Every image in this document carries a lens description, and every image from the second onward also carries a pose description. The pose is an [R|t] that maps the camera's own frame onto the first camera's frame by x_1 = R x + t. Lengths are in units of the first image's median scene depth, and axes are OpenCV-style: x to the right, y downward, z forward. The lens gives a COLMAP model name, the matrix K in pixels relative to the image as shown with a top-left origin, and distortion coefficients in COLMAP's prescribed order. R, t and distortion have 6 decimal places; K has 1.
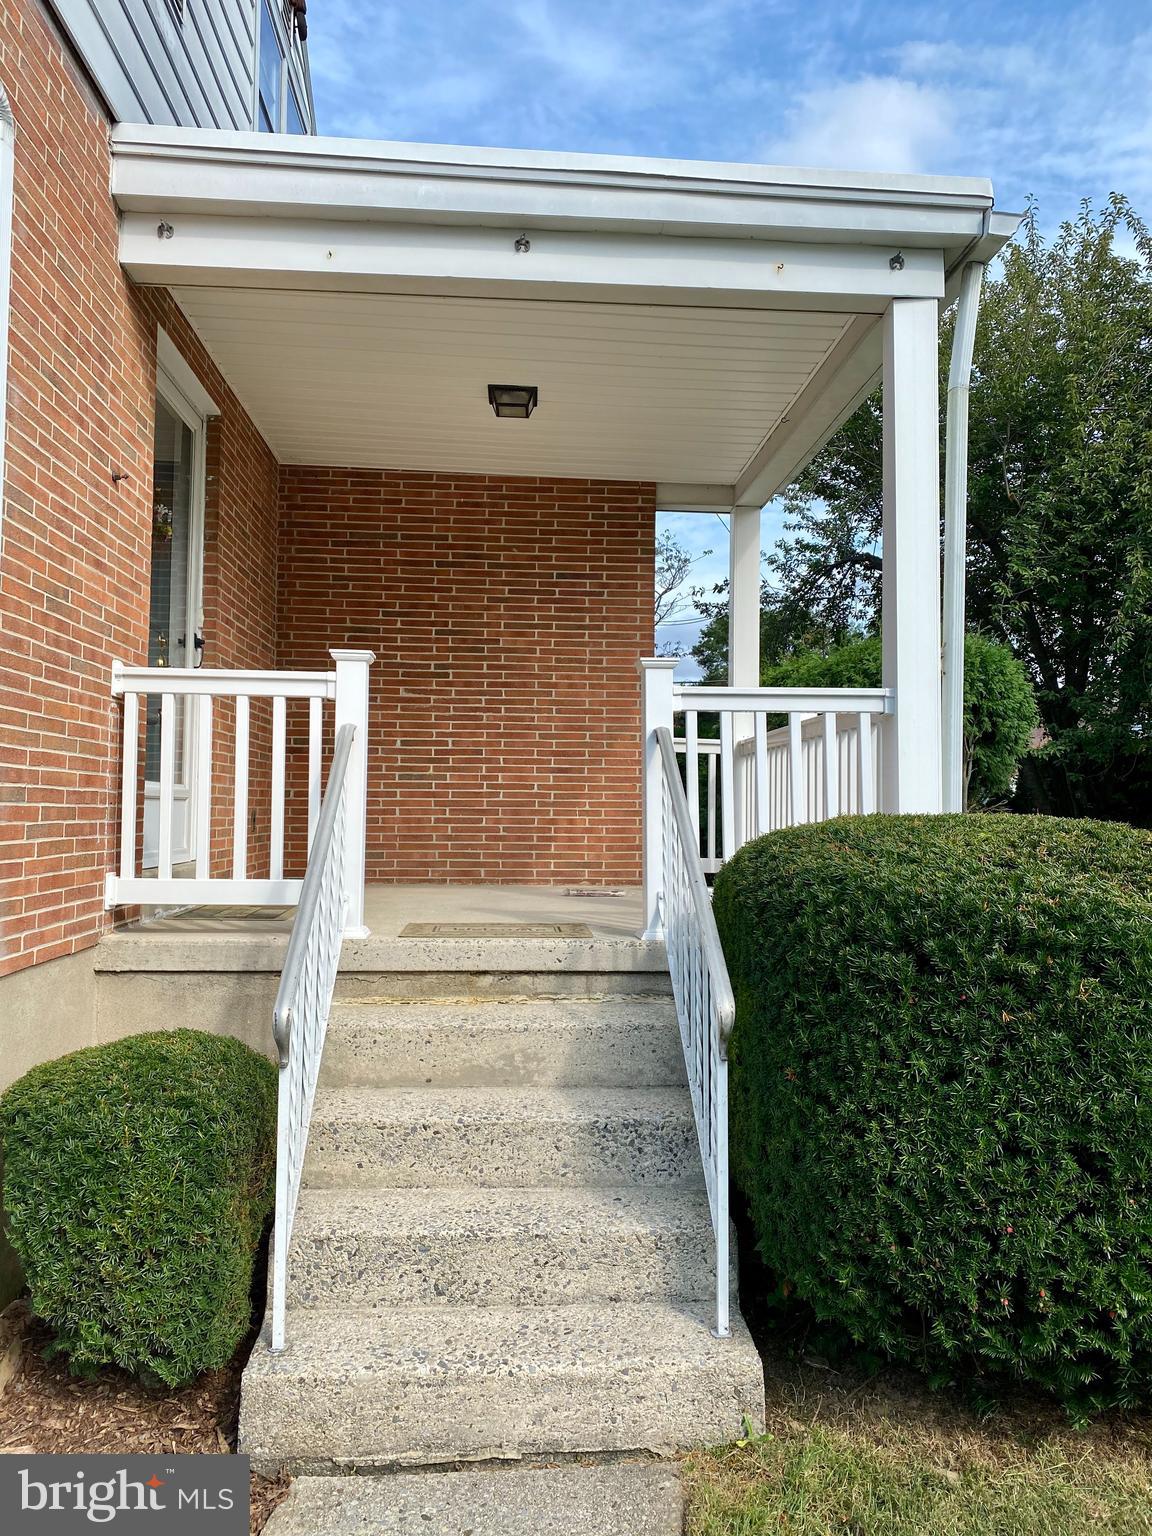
lens RADIAL K [[1139.3, 0, 577.2], [0, 1139.3, 736.6], [0, 0, 1]] dist [0.058407, -0.062435]
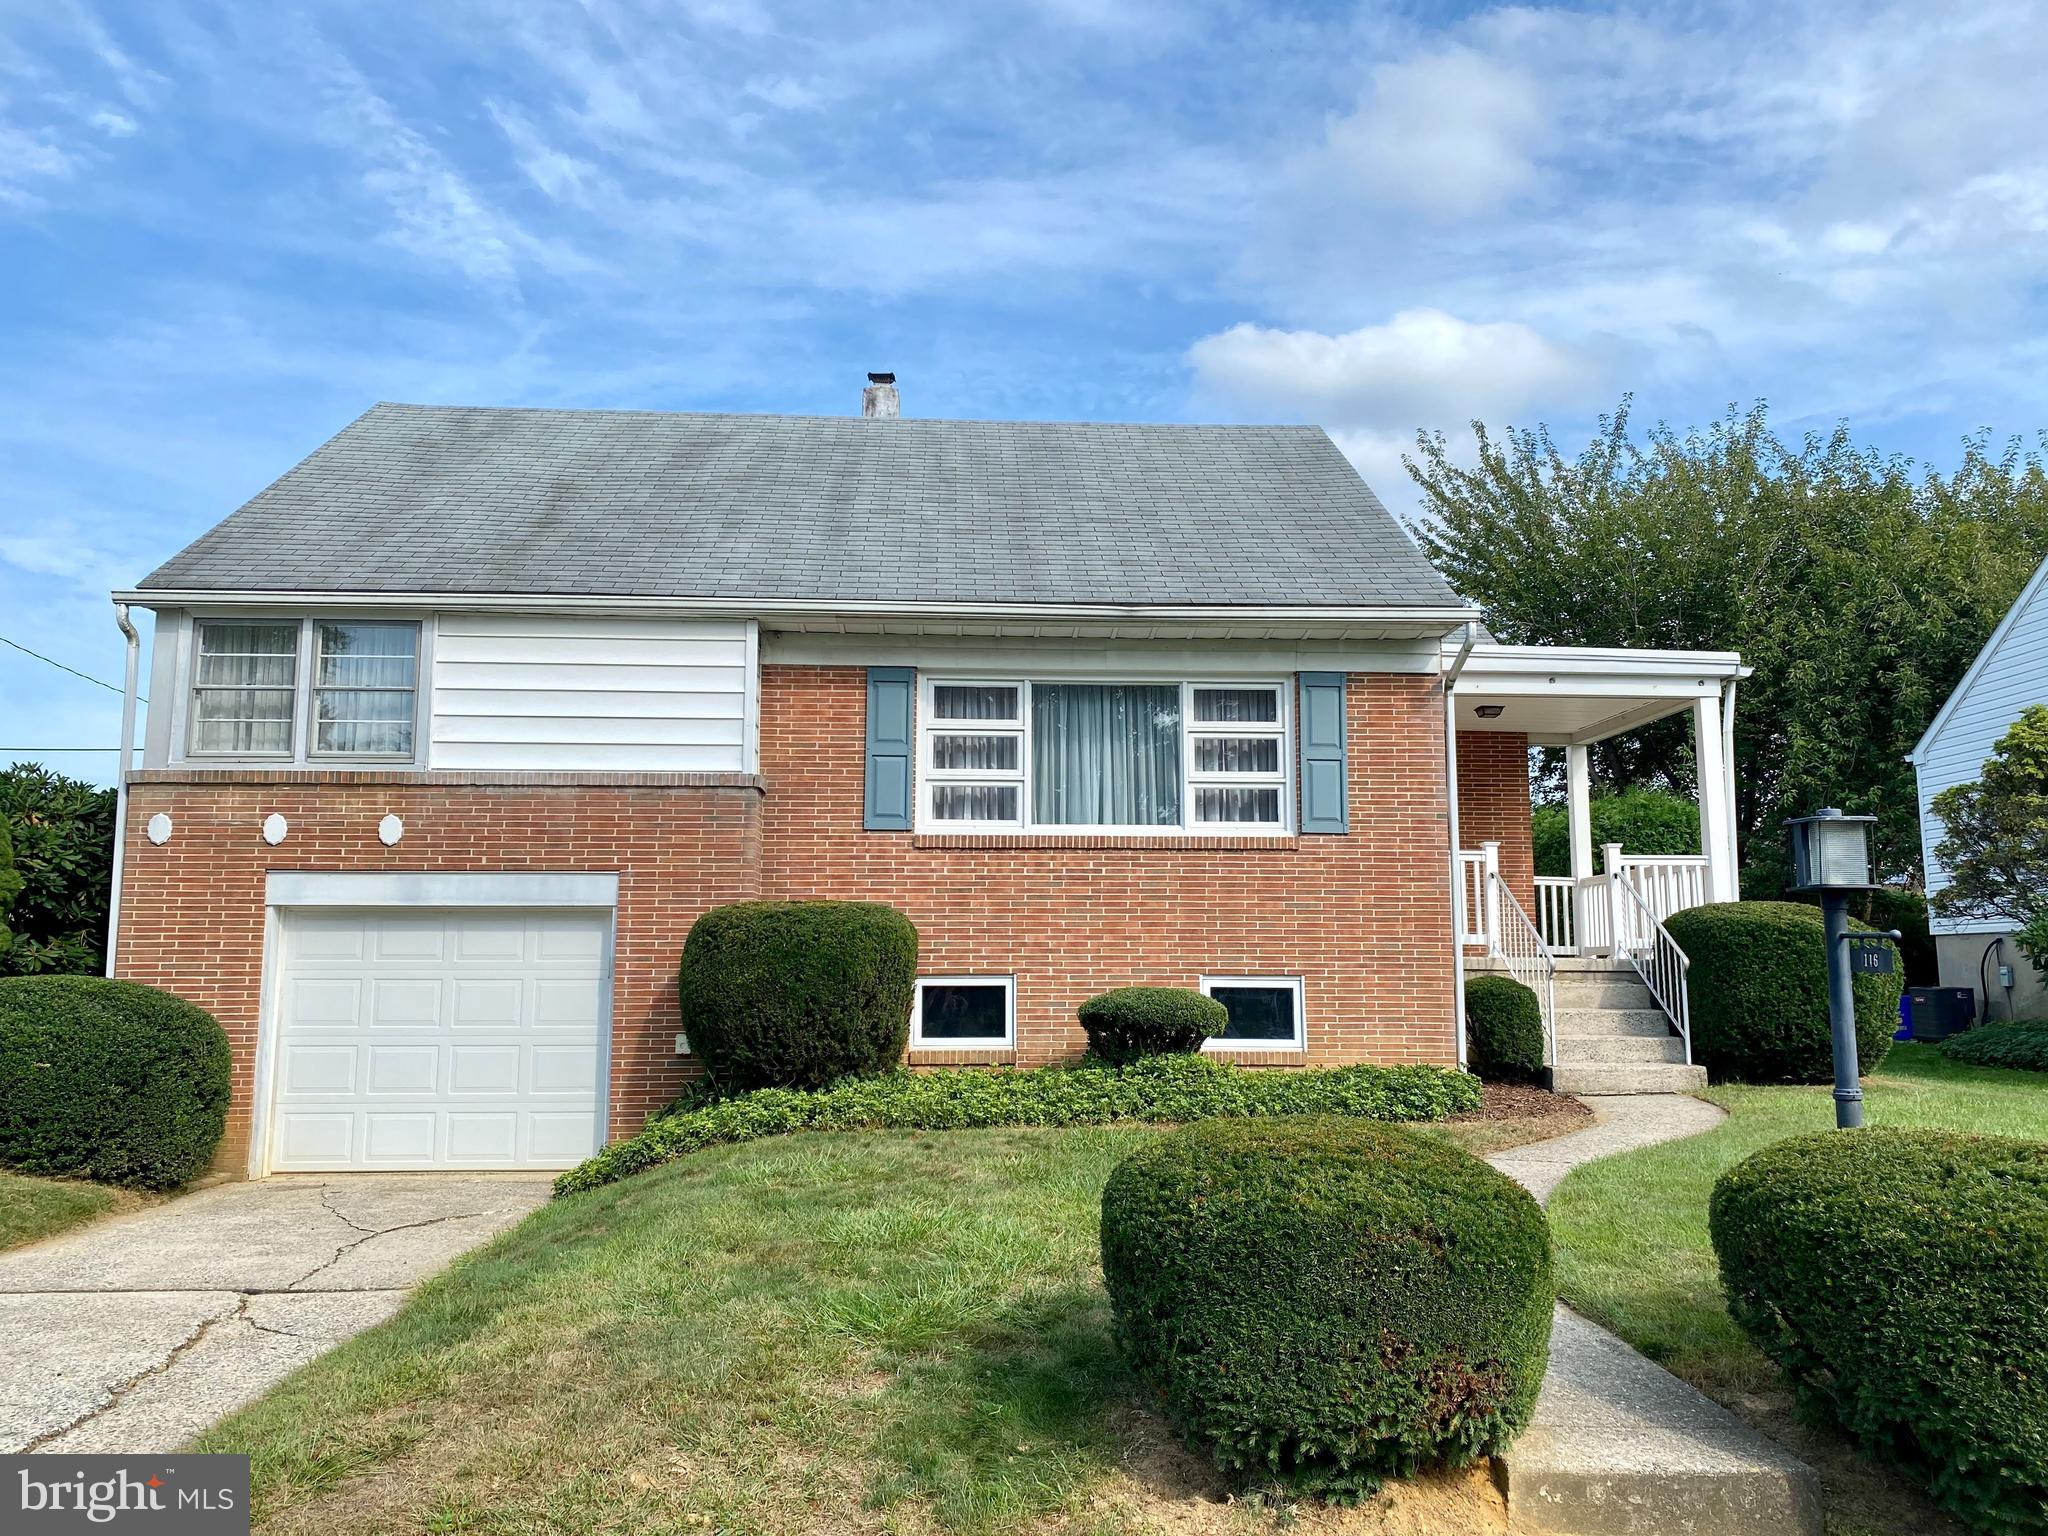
lens RADIAL K [[1519.1, 0, 1057.3], [0, 1519.1, 770.1], [0, 0, 1]] dist [0.058407, -0.062435]
pose [[0.999833, -0.015403, -0.009805, -1.361270], [0.014704, 0.997593, -0.067764, -0.025250], [0.010826, 0.067609, 0.997653, -2.866870]]
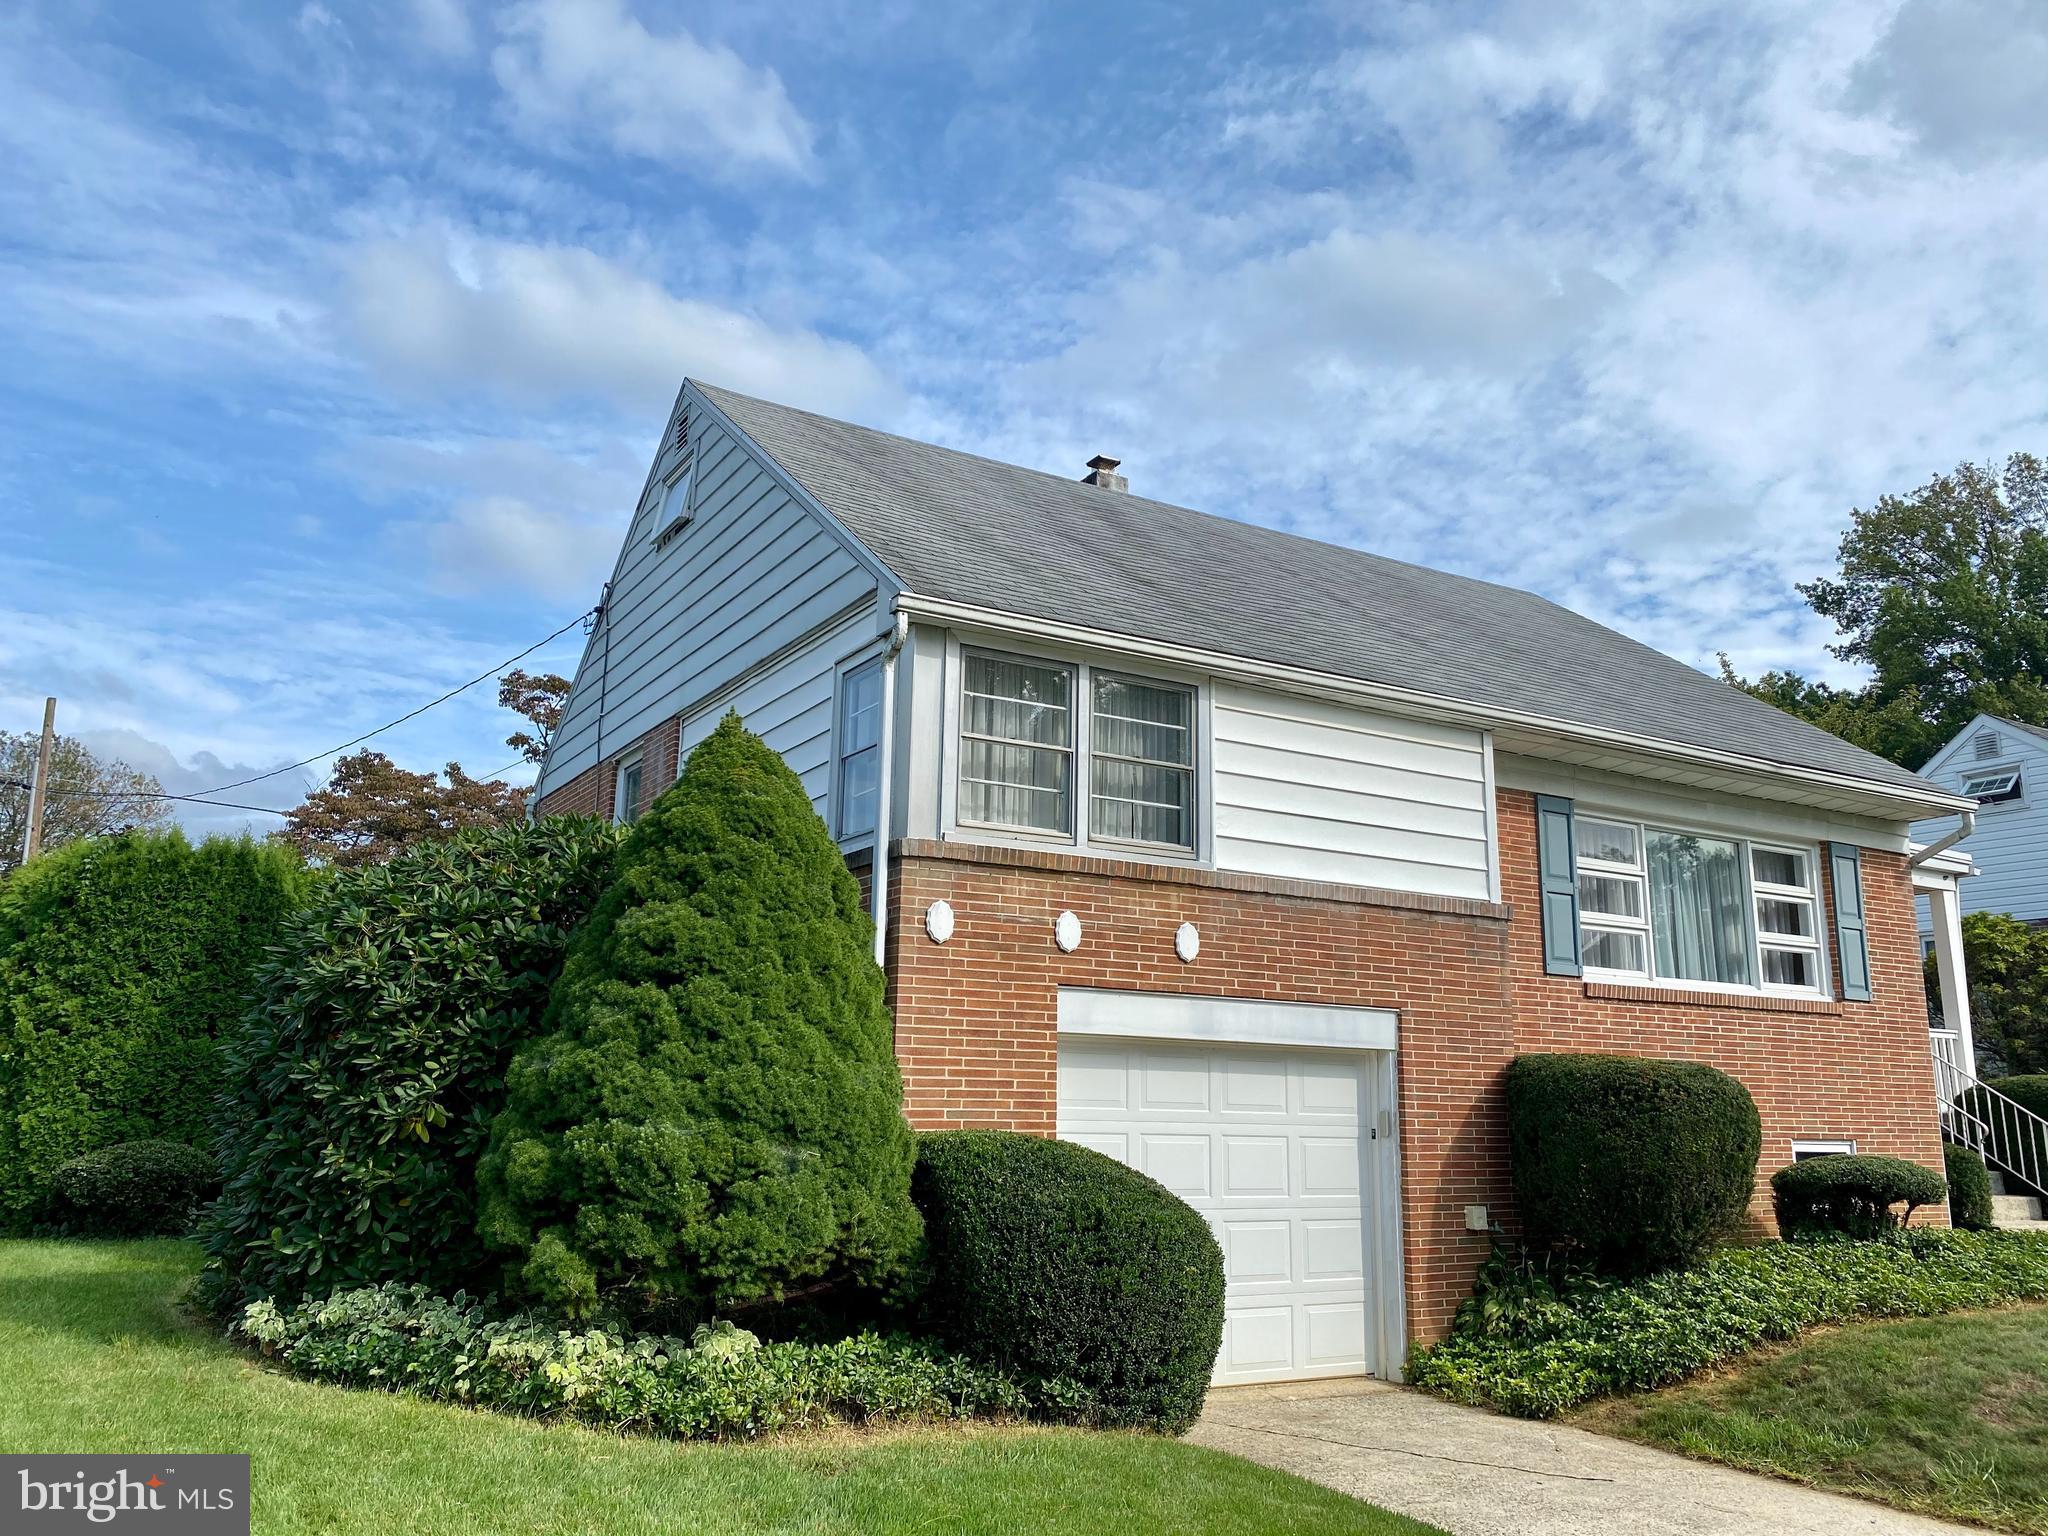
lens RADIAL K [[1519.1, 0, 1023.6], [0, 1519.1, 751.5], [0, 0, 1]] dist [0.058407, -0.062435]
pose [[0.901249, 0.100237, 0.421549, -4.297969], [-0.034109, 0.986268, -0.161594, -0.033438], [-0.431958, 0.131258, 0.892291, -1.802554]]
